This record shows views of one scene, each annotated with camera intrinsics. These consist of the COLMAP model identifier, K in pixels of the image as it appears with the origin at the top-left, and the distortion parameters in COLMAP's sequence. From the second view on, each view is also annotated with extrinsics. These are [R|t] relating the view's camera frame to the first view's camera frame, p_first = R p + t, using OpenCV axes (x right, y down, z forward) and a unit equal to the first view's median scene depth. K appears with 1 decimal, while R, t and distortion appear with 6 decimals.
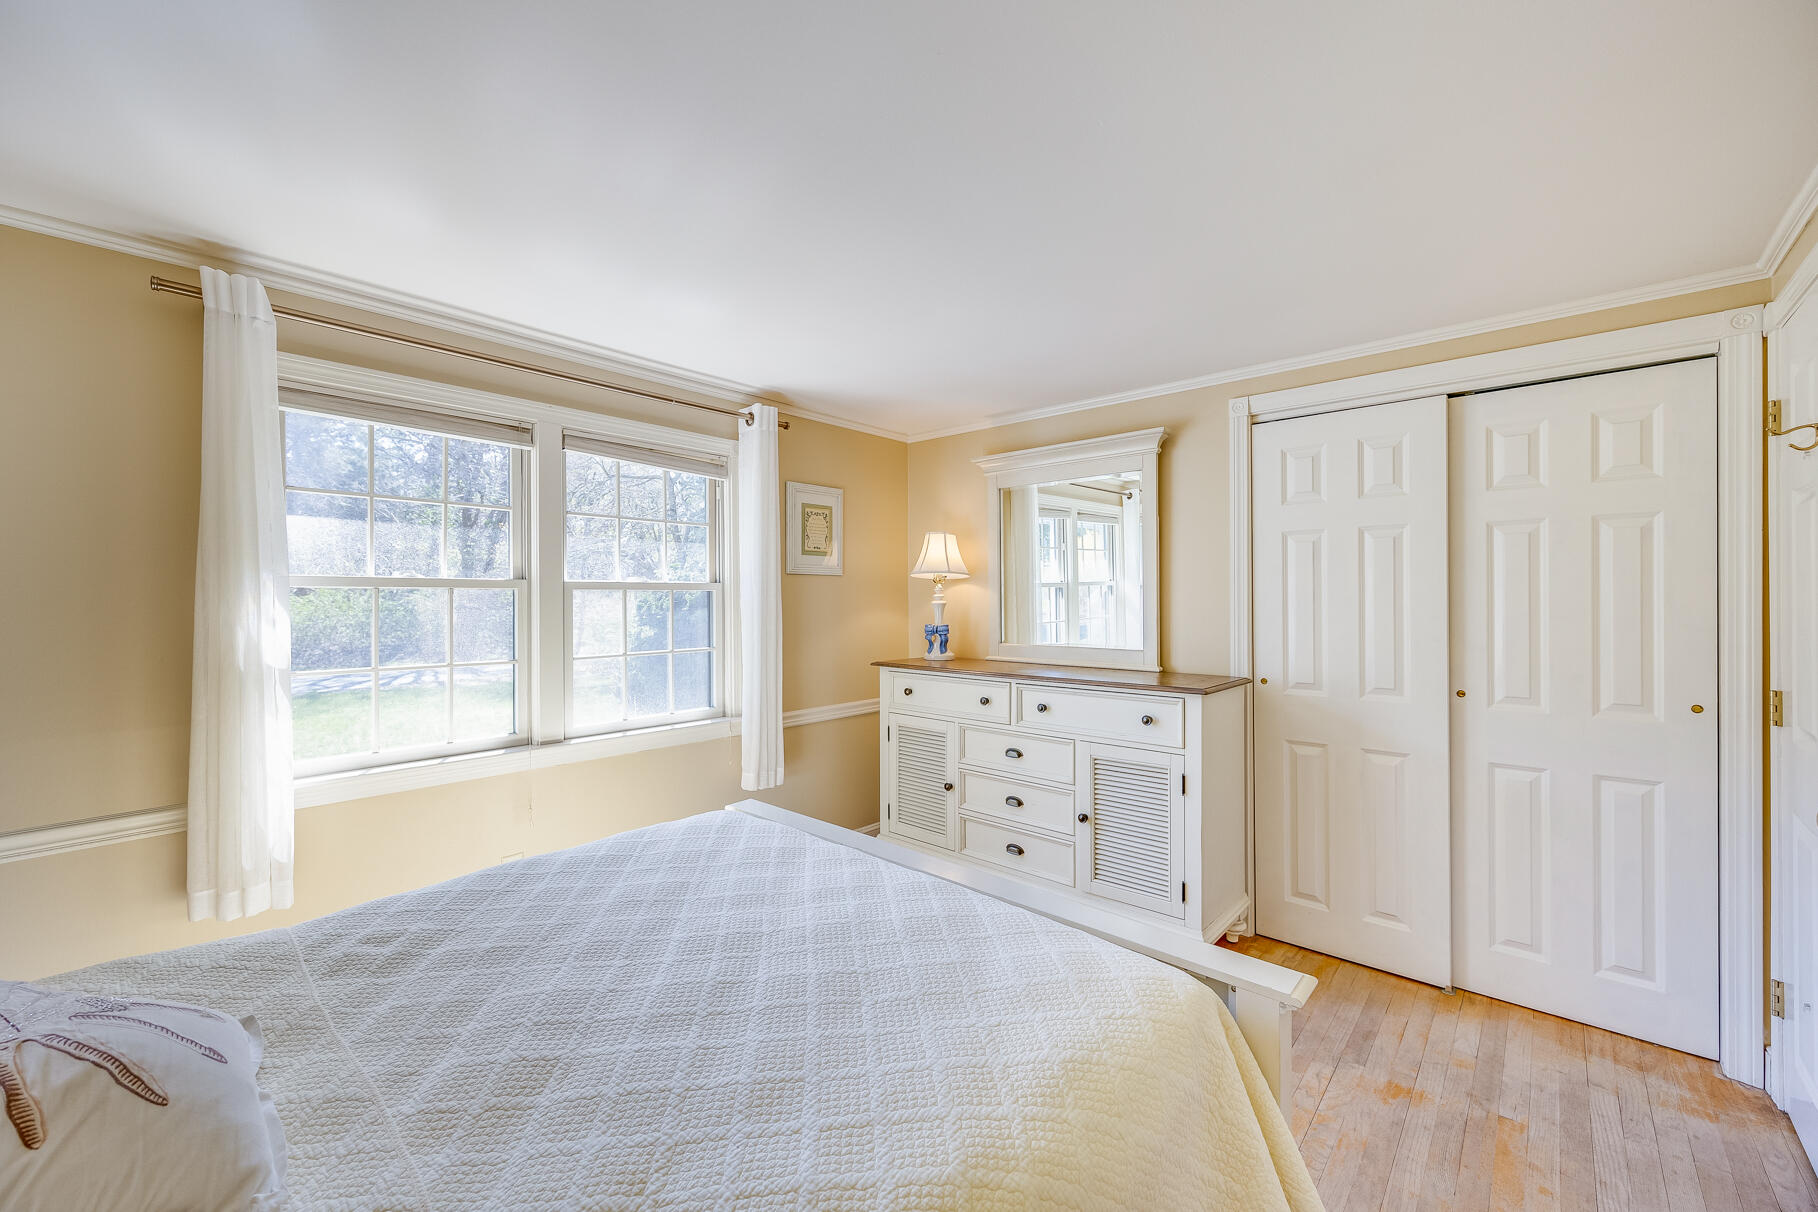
lens RADIAL K [[743.2, 0, 908.5], [0, 743.2, 597.8], [0, 0, 1]] dist [0.002328, 0.000077]
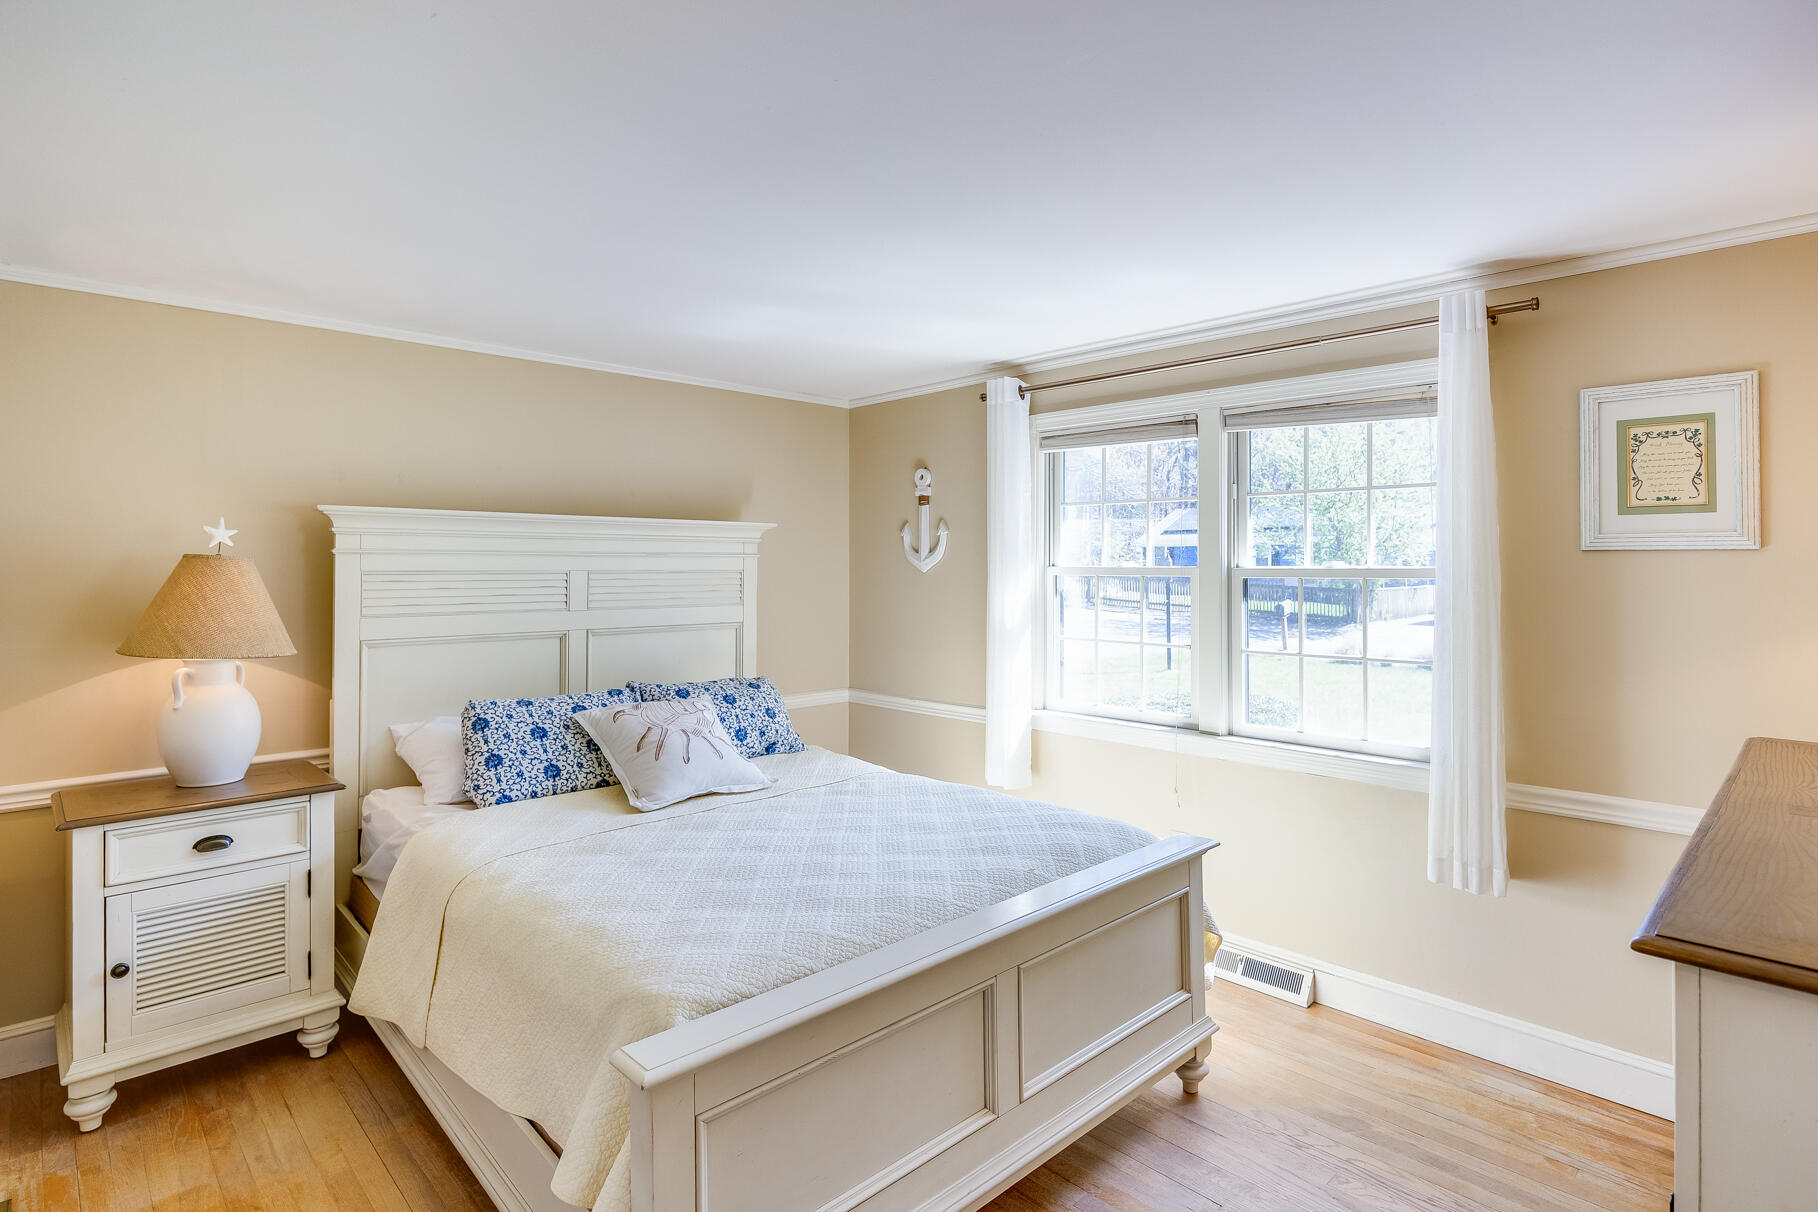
lens RADIAL K [[903.6, 0, 905.6], [0, 903.6, 566.1], [0, 0, 1]] dist [-0.000925, -0.000121]
pose [[-0.073799, -0.008477, -0.997237, 0.616809], [-0.009189, 0.999927, -0.007820, -0.010800], [0.997231, 0.008587, -0.073871, 0.572533]]
